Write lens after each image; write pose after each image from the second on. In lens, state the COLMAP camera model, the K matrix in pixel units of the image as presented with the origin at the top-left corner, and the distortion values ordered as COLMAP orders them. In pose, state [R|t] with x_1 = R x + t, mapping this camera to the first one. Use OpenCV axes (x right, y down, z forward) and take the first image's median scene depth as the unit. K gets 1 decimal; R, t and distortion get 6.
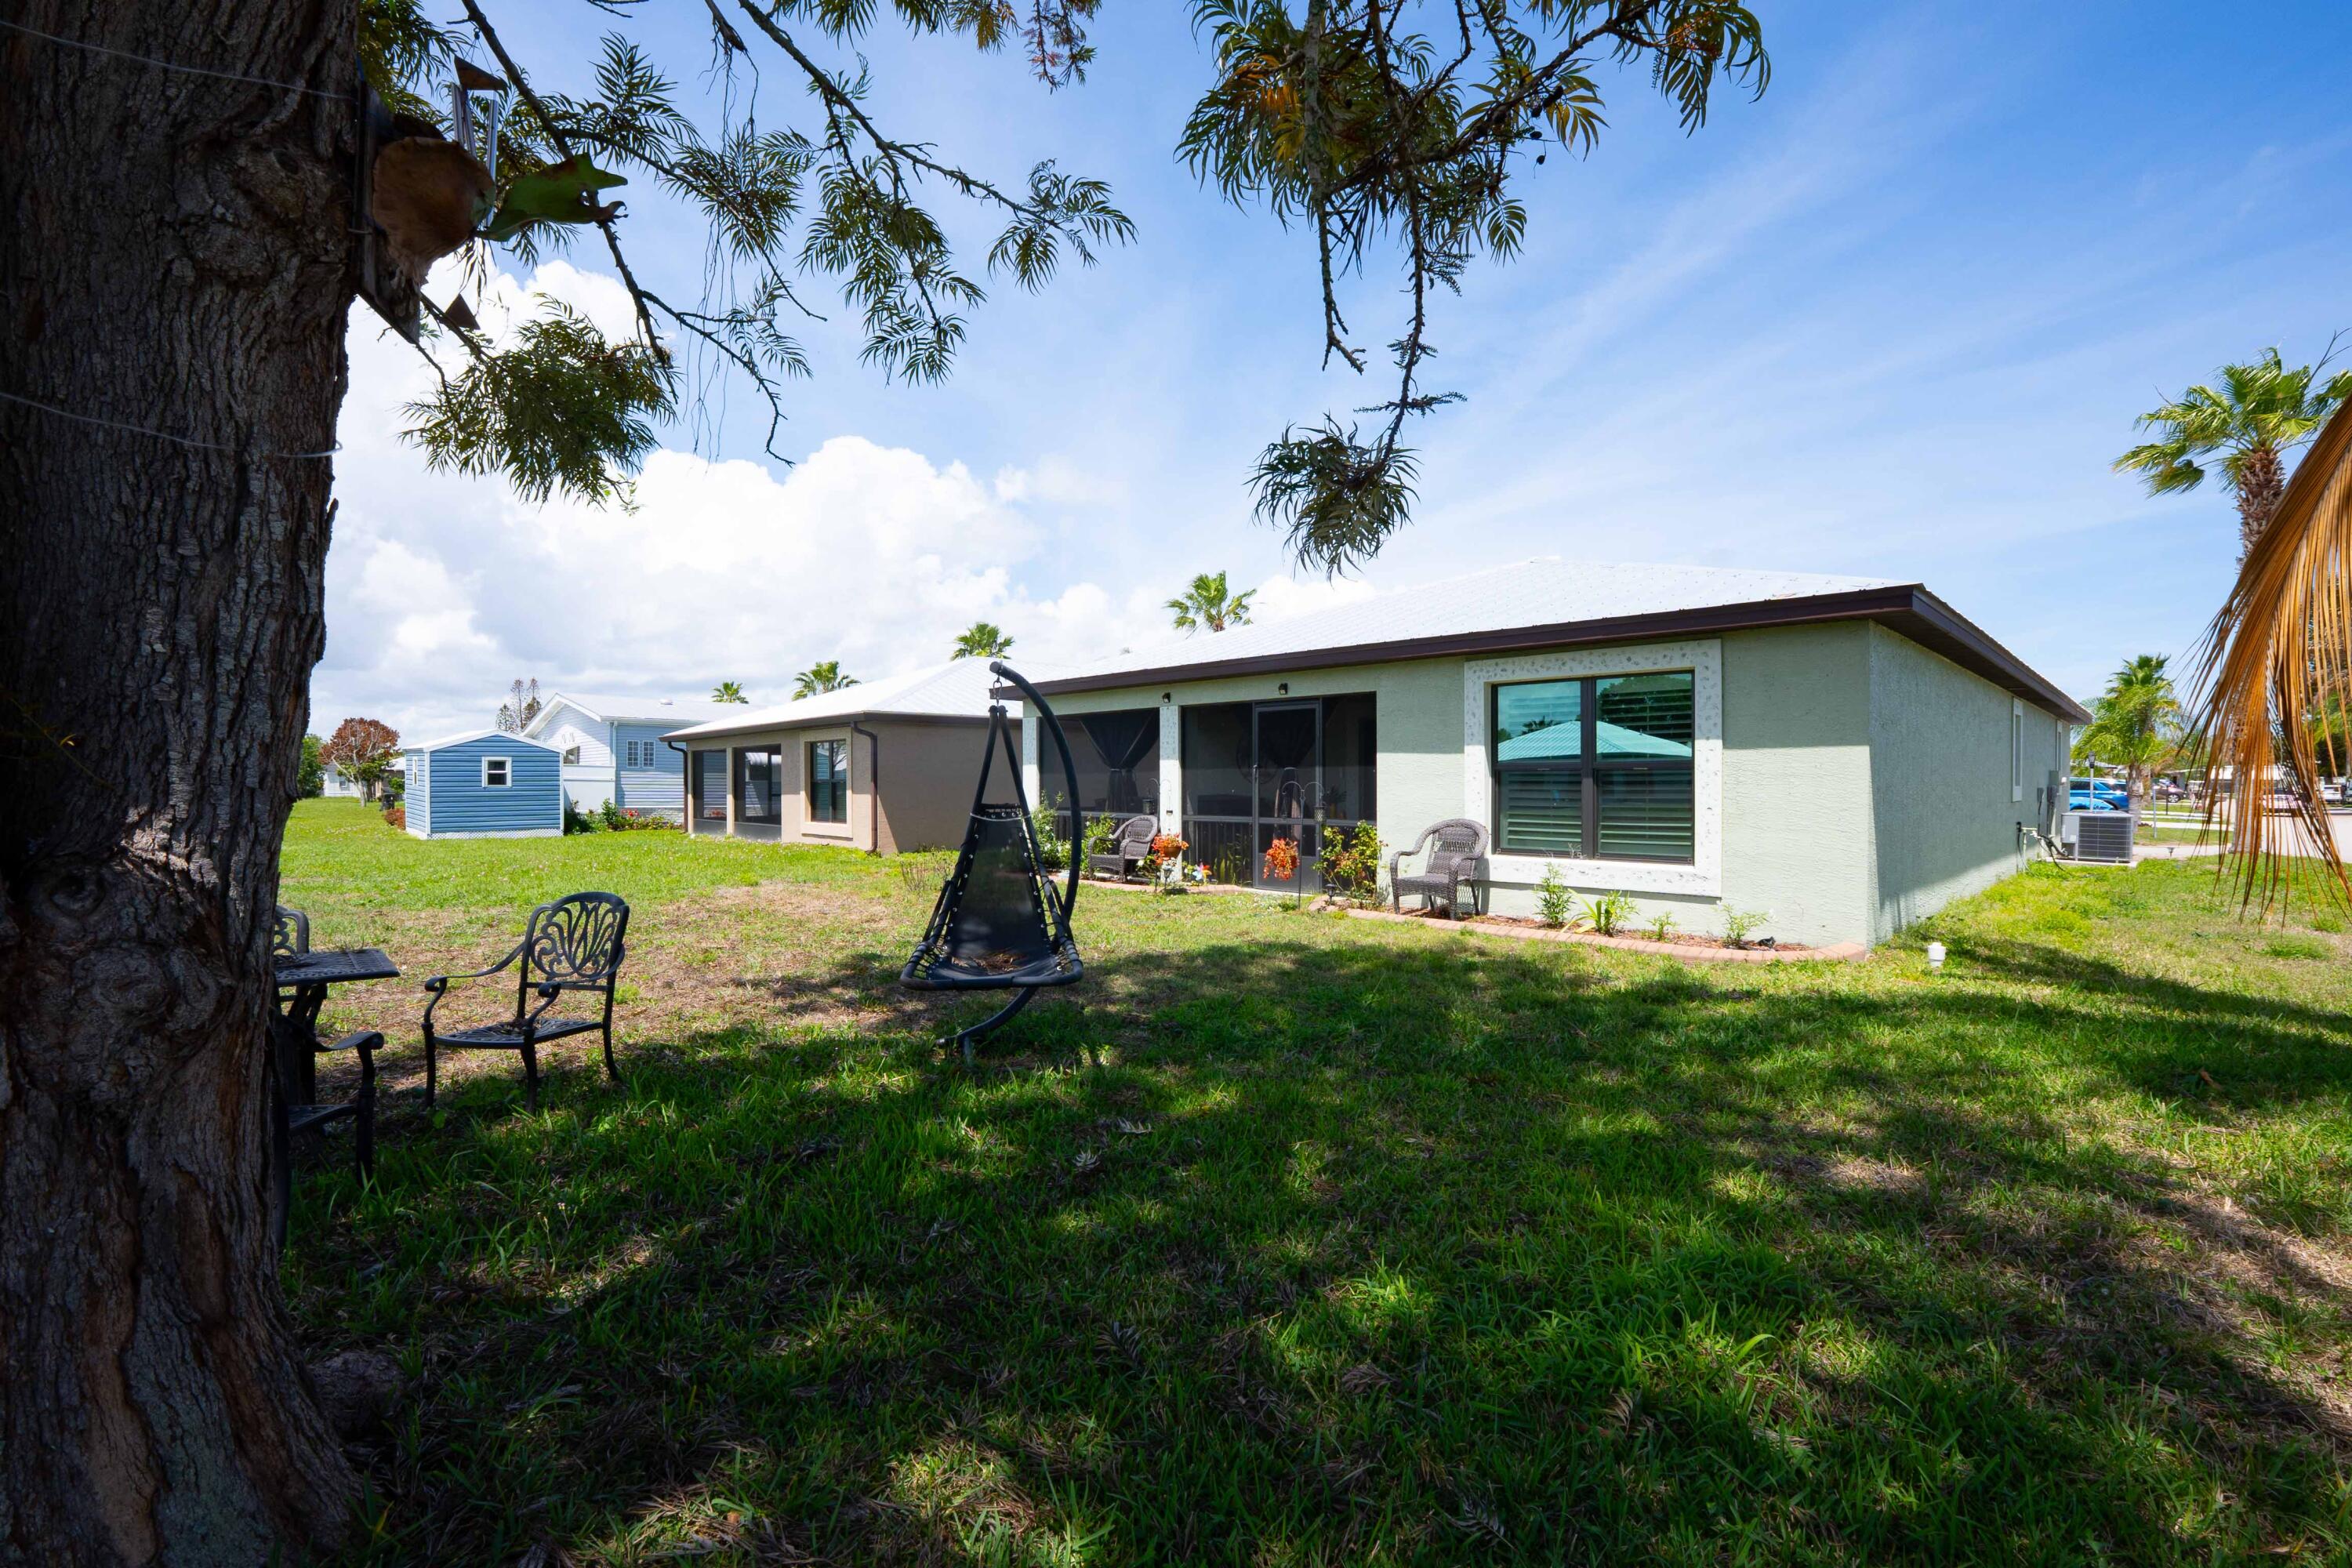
lens RADIAL K [[1021.2, 0, 1175.7], [0, 1021.2, 780.8], [0, 0, 1]] dist [-0.000182, 0.000018]
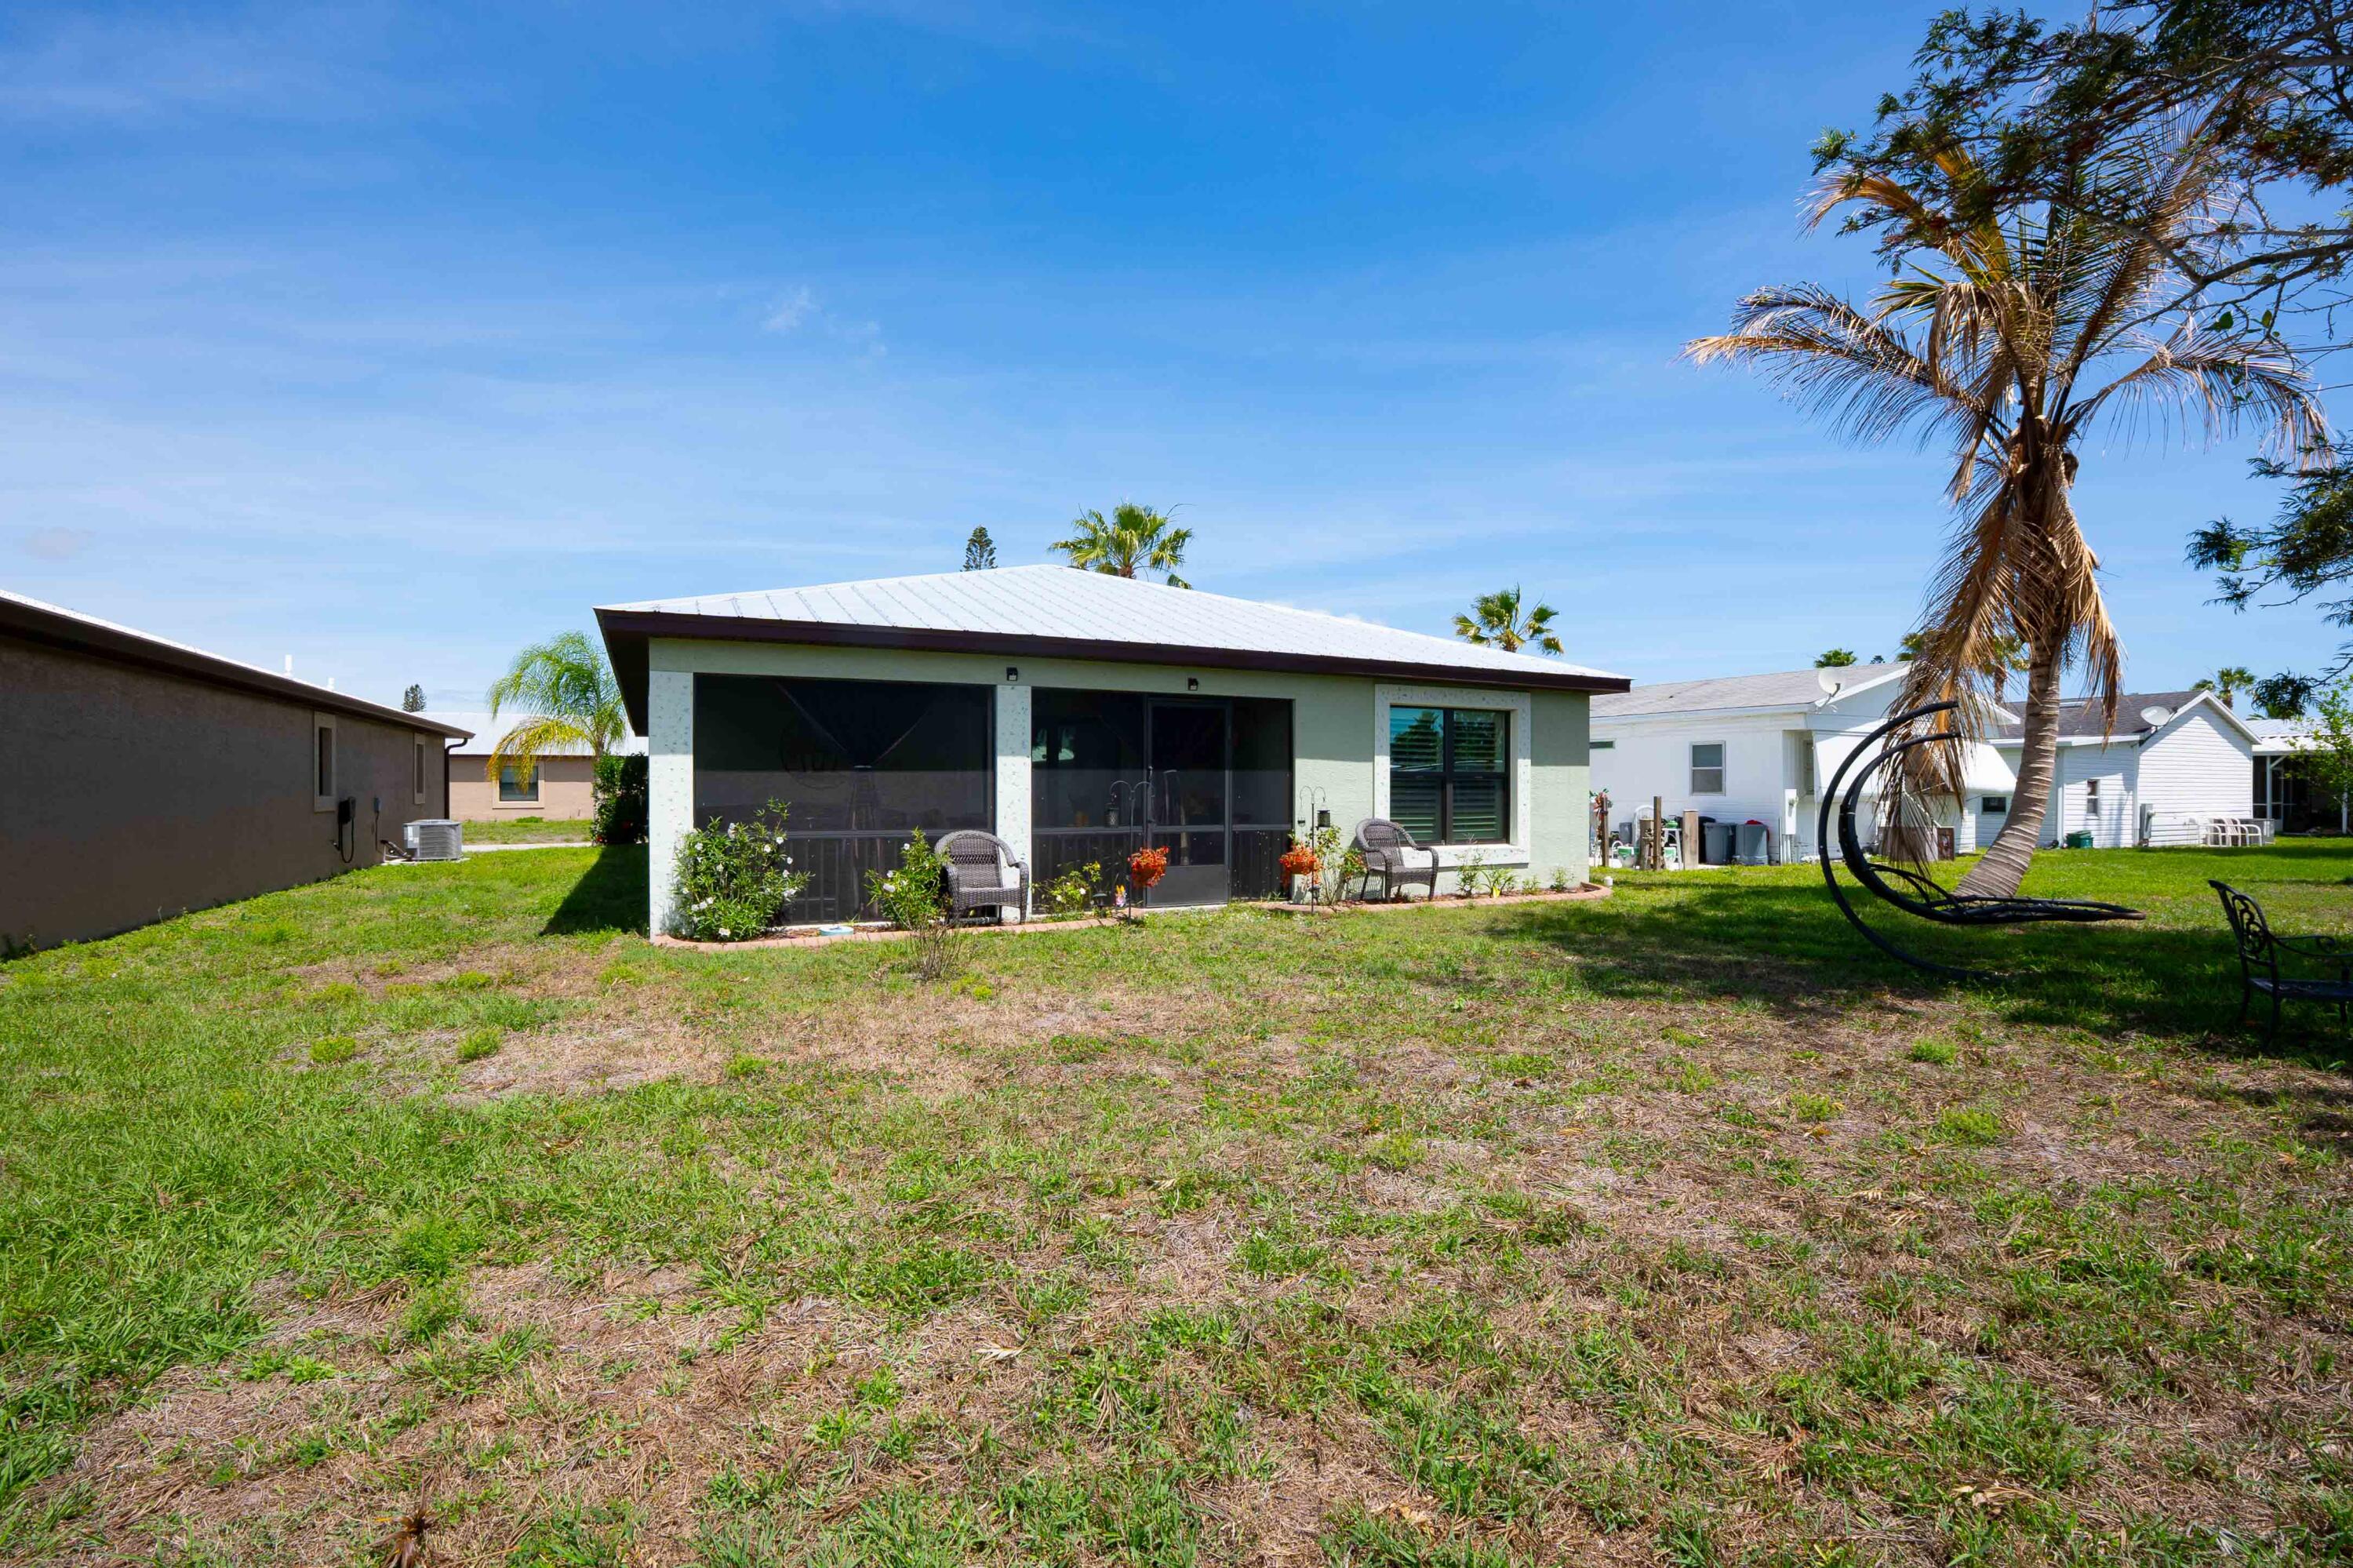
lens RADIAL K [[1021.7, 0, 1175.2], [0, 1021.7, 787.8], [0, 0, 1]] dist [-0.000182, 0.000018]
pose [[0.312615, 0.004255, 0.949870, -0.828590], [-0.000996, 0.999991, -0.004152, 0.006941], [-0.949879, 0.000352, 0.312616, 0.790109]]
